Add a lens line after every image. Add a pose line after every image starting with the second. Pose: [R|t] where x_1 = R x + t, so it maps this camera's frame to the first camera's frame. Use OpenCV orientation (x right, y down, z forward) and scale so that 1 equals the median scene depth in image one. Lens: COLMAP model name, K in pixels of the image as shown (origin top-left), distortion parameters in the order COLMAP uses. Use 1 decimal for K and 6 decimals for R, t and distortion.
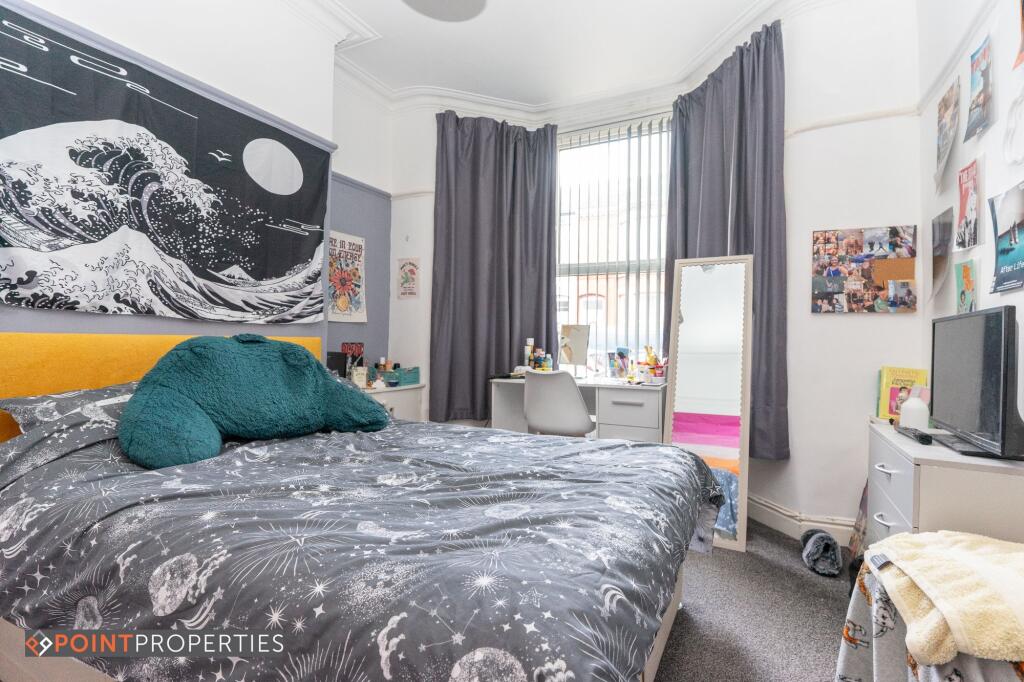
lens RADIAL K [[477.6, 0, 512.0], [0, 477.6, 341.0], [0, 0, 1]] dist [0.001384, 0.000318]
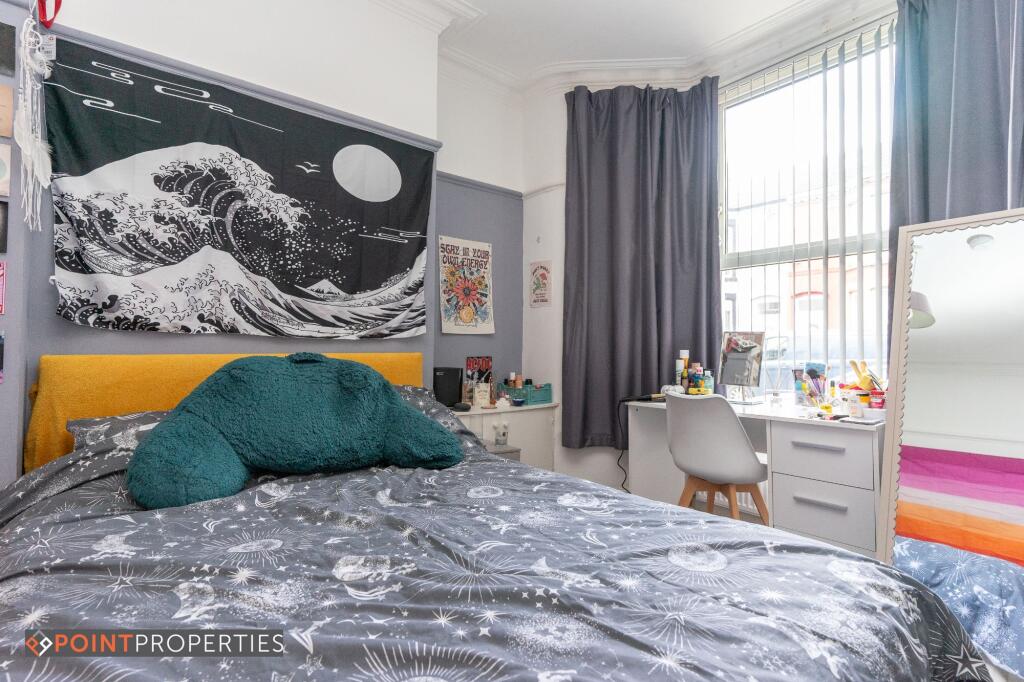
lens RADIAL K [[481.4, 0, 512.0], [0, 481.4, 341.0], [0, 0, 1]] dist [0.002677, 0.001290]
pose [[0.922585, -0.016549, -0.385438, 0.144725], [0.009781, 0.999762, -0.019513, -0.013245], [0.385669, 0.014233, 0.922527, 0.270962]]
